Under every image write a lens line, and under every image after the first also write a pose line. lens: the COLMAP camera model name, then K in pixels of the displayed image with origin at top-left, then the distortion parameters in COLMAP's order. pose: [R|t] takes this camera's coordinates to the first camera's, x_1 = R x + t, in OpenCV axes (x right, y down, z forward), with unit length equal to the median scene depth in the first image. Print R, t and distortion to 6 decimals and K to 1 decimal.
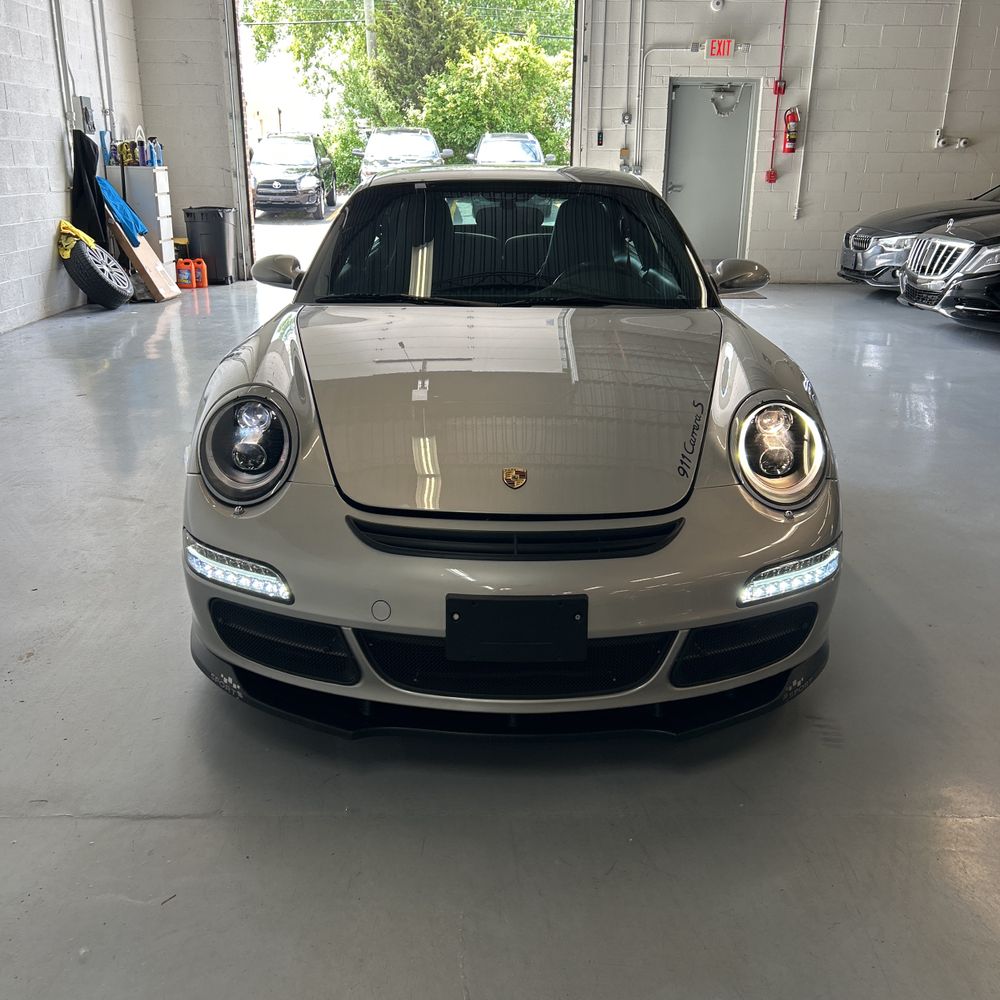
lens RADIAL K [[1009.6, 0, 485.5], [0, 1009.6, 501.6], [0, 0, 1]] dist [0.004157, 0.000813]
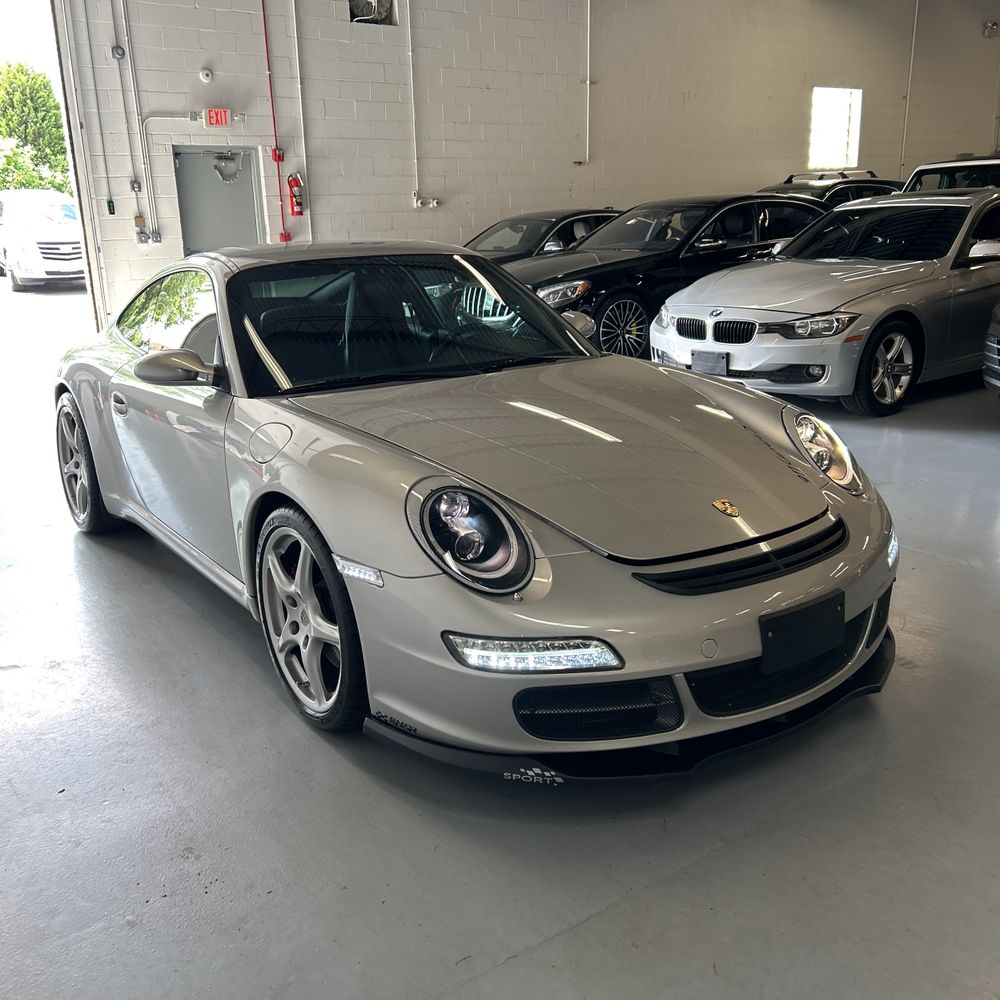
lens RADIAL K [[1037.2, 0, 494.4], [0, 1037.2, 475.3], [0, 0, 1]] dist [-0.010935, -0.001190]
pose [[0.820836, -0.166795, 0.546267, -0.164419], [0.211409, 0.977207, -0.019293, -0.019208], [-0.530598, 0.131322, 0.837389, 0.030230]]
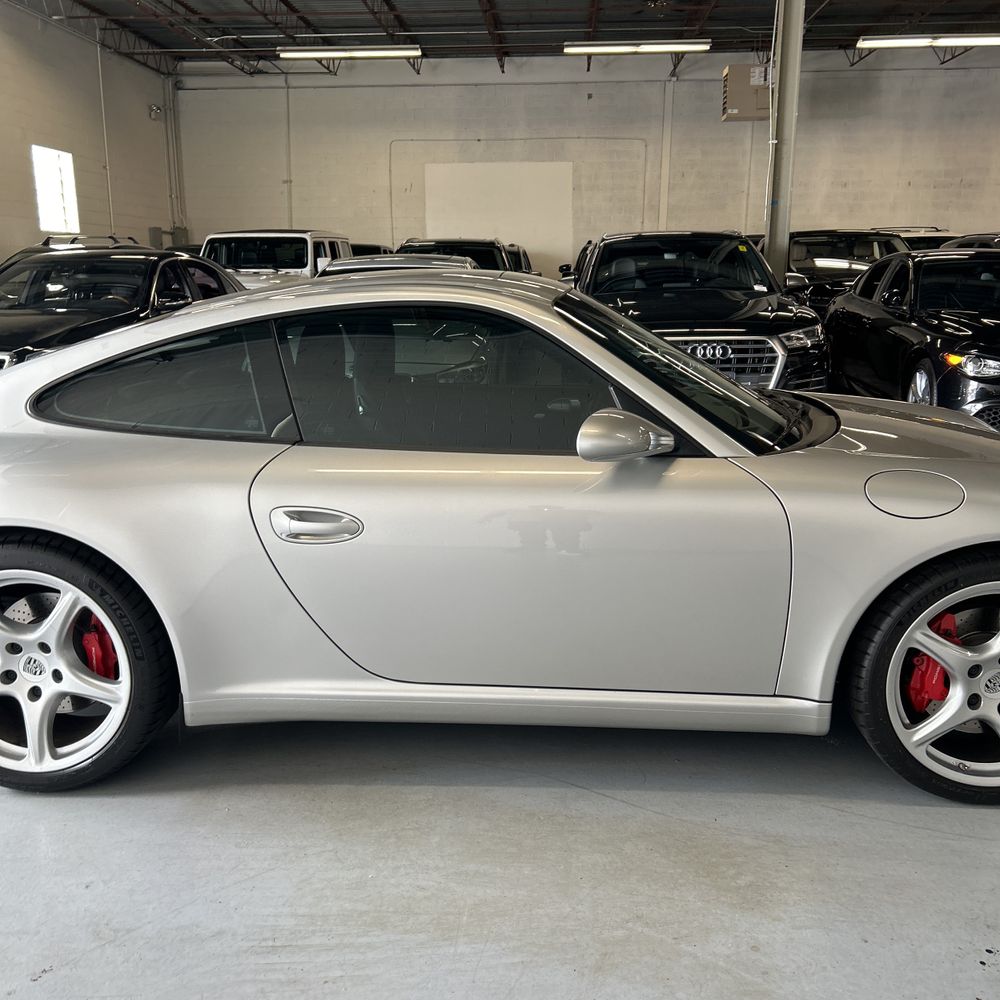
lens RADIAL K [[984.1, 0, 502.3], [0, 984.1, 526.0], [0, 0, 1]] dist [-0.005013, 0.002470]
pose [[0.044326, -0.245987, 0.968259, -0.271157], [0.313244, 0.923757, 0.220342, -0.112406], [-0.948638, 0.293535, 0.118000, 0.349067]]
